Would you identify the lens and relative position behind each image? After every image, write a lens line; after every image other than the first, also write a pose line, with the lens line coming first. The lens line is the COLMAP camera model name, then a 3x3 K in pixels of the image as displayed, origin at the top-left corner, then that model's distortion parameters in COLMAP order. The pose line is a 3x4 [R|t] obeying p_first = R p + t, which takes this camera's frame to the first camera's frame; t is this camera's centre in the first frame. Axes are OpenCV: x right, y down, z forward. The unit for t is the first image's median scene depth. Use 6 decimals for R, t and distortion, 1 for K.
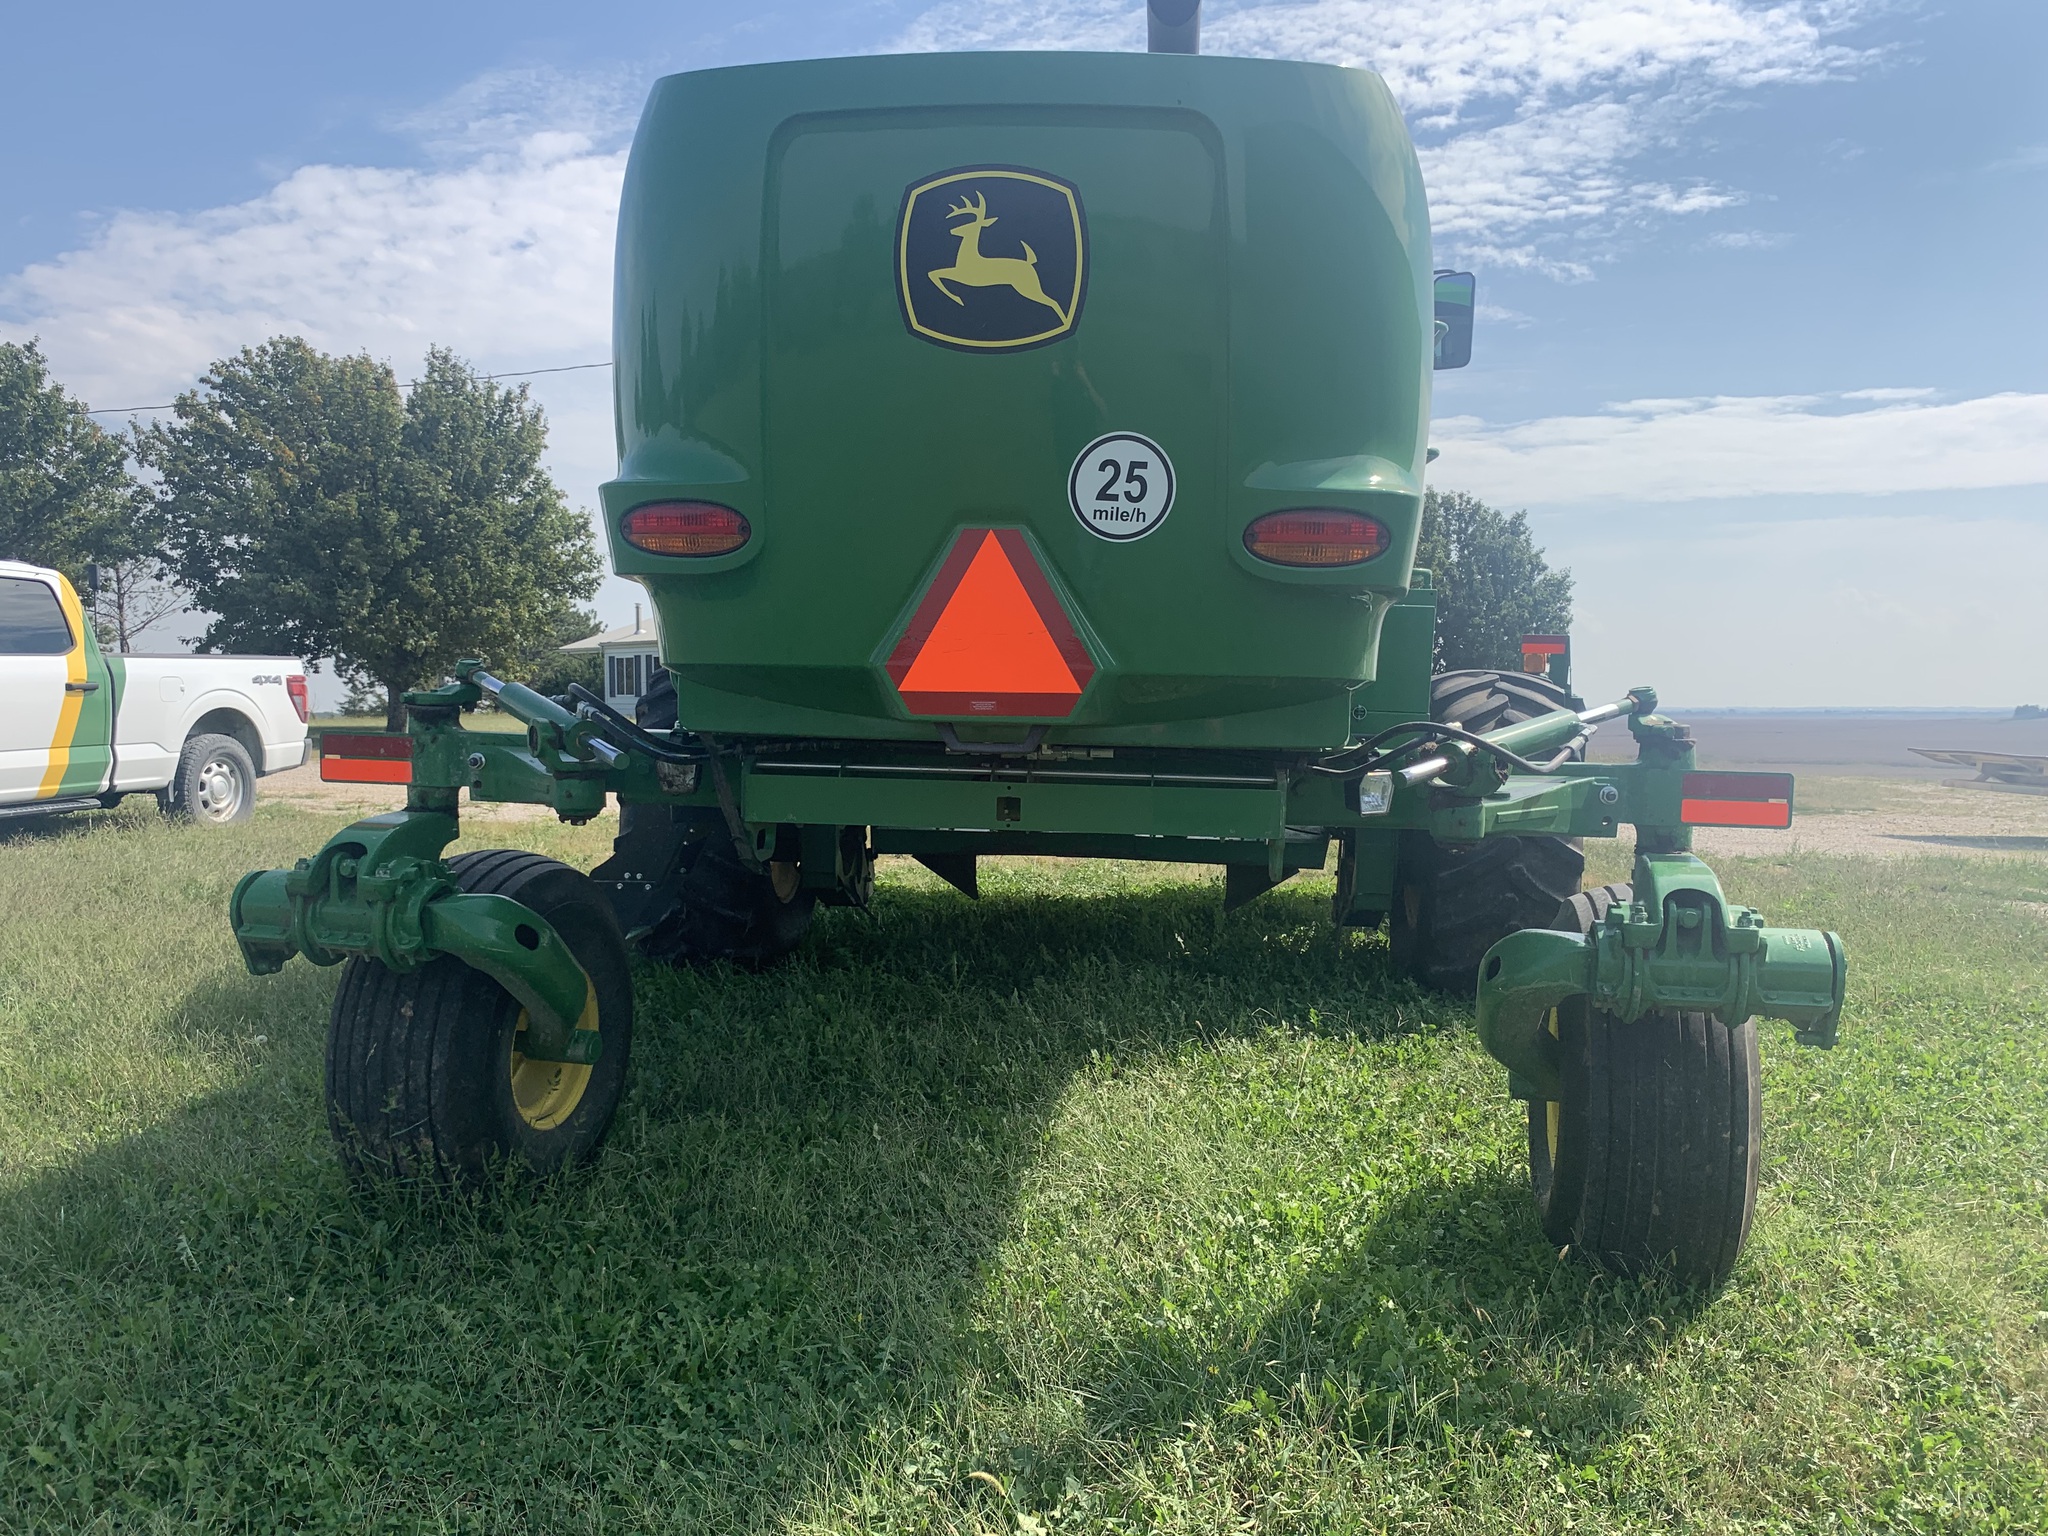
lens RADIAL K [[1562.6, 0, 1012.4], [0, 1562.6, 797.6], [0, 0, 1]] dist [0.009157, -0.007755]
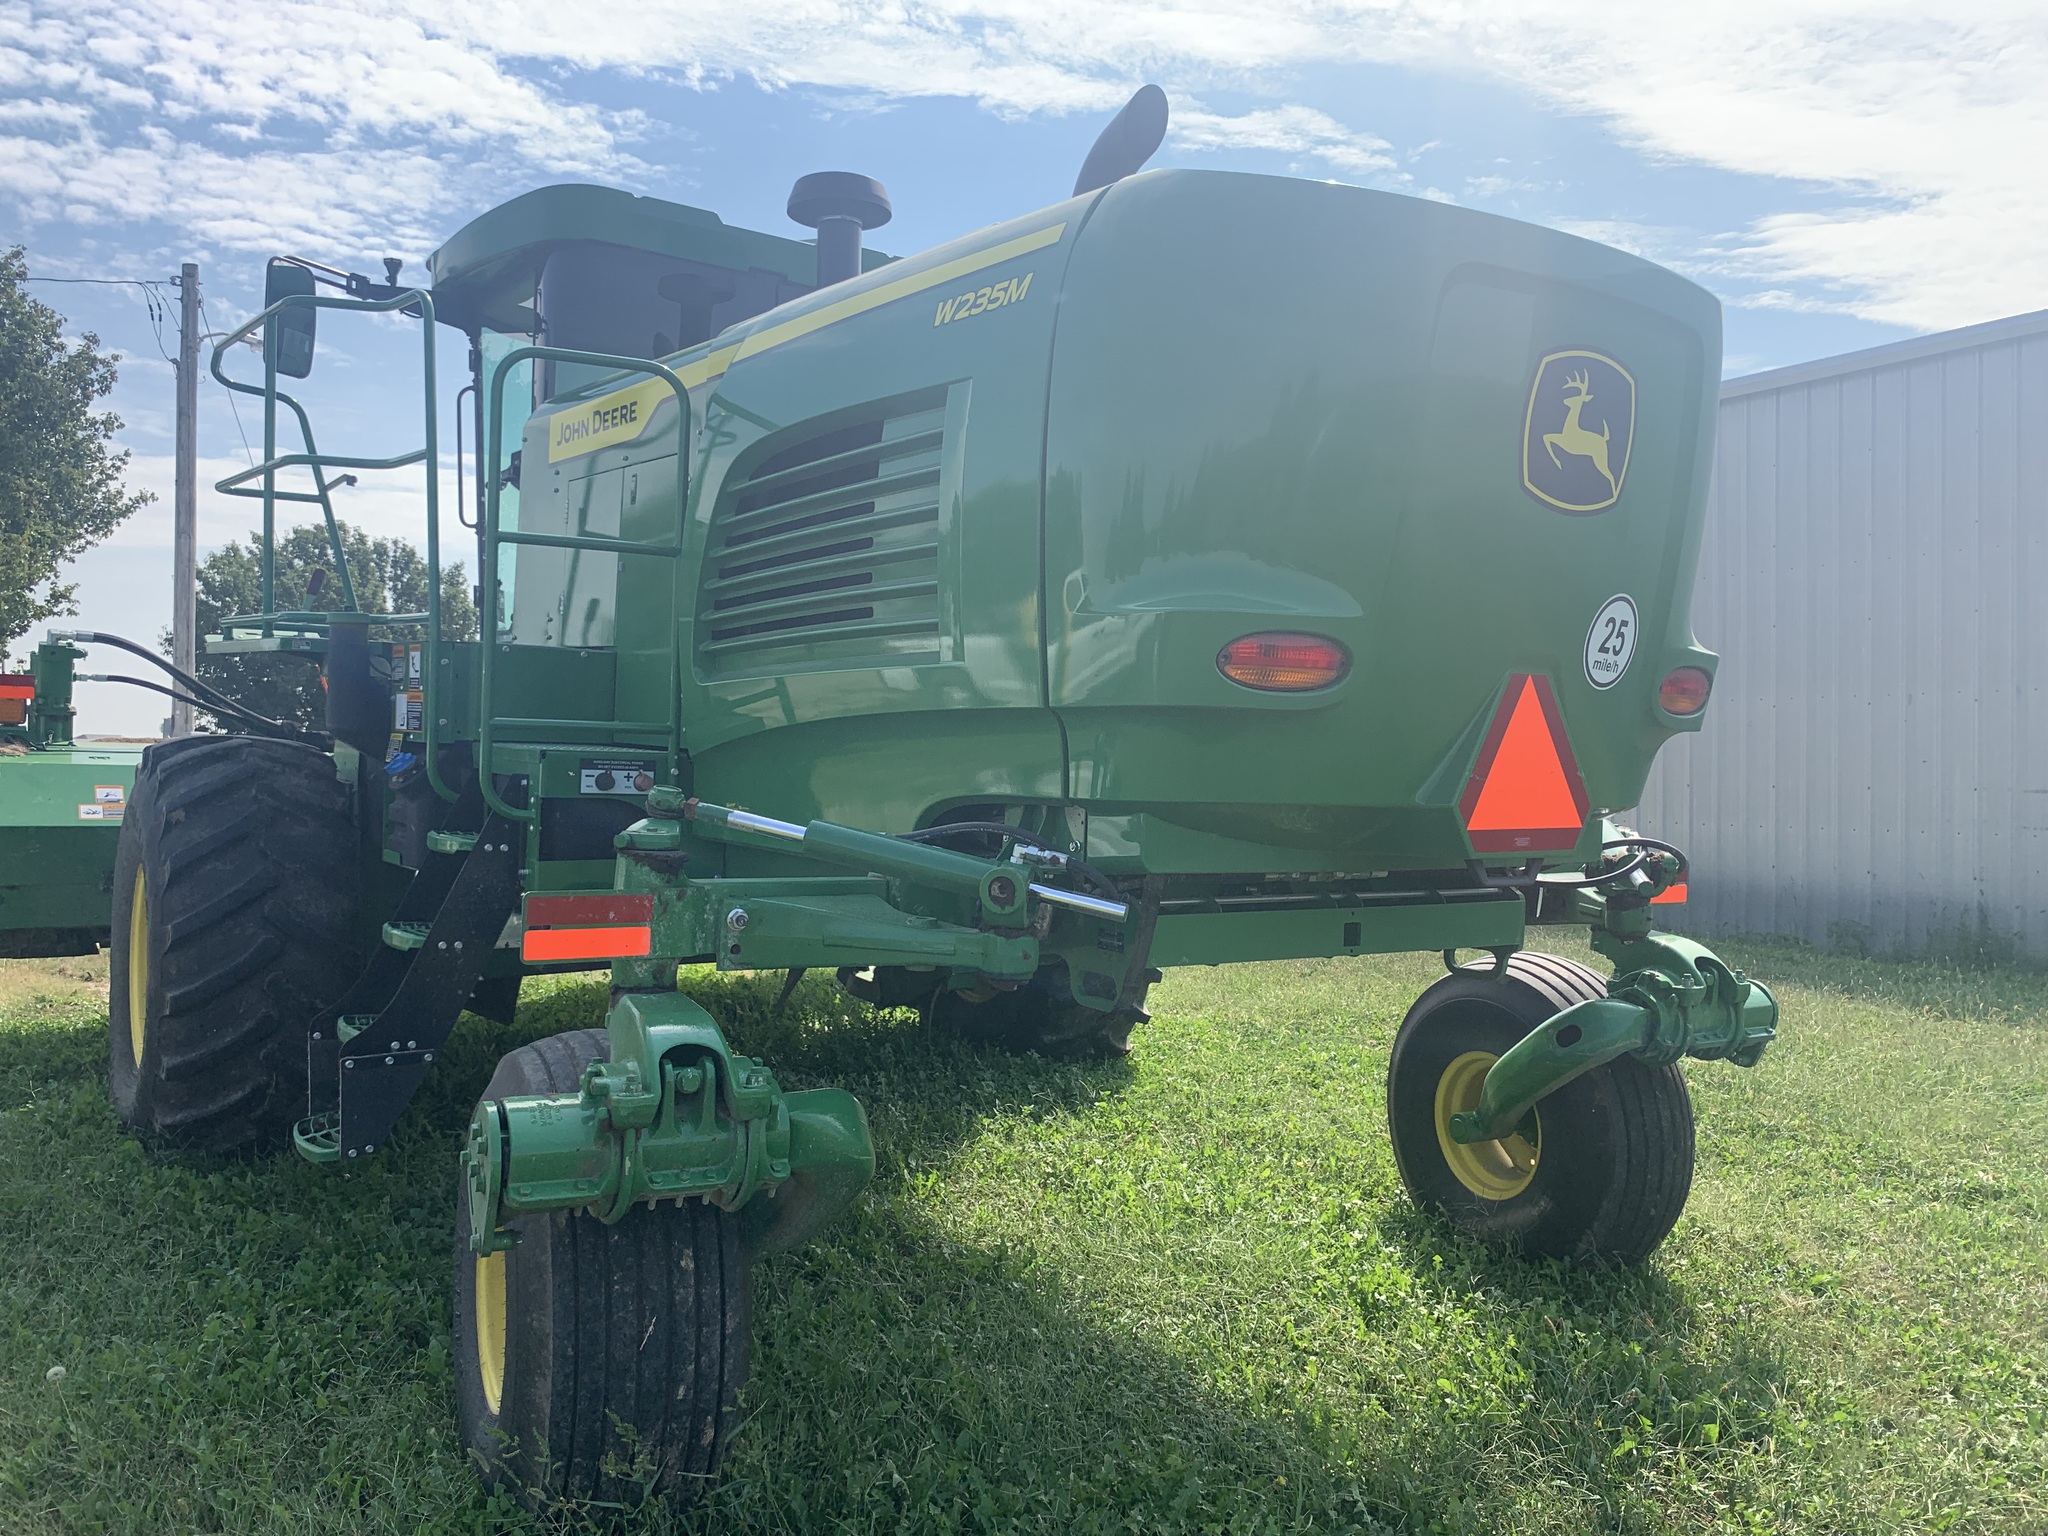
lens RADIAL K [[1580.4, 0, 1027.1], [0, 1580.4, 782.3], [0, 0, 1]] dist [0.008372, -0.007279]
pose [[0.764035, -0.016116, 0.644974, -0.954558], [0.043120, 0.998728, -0.026124, -0.084057], [-0.643732, 0.047770, 0.763758, 0.396924]]
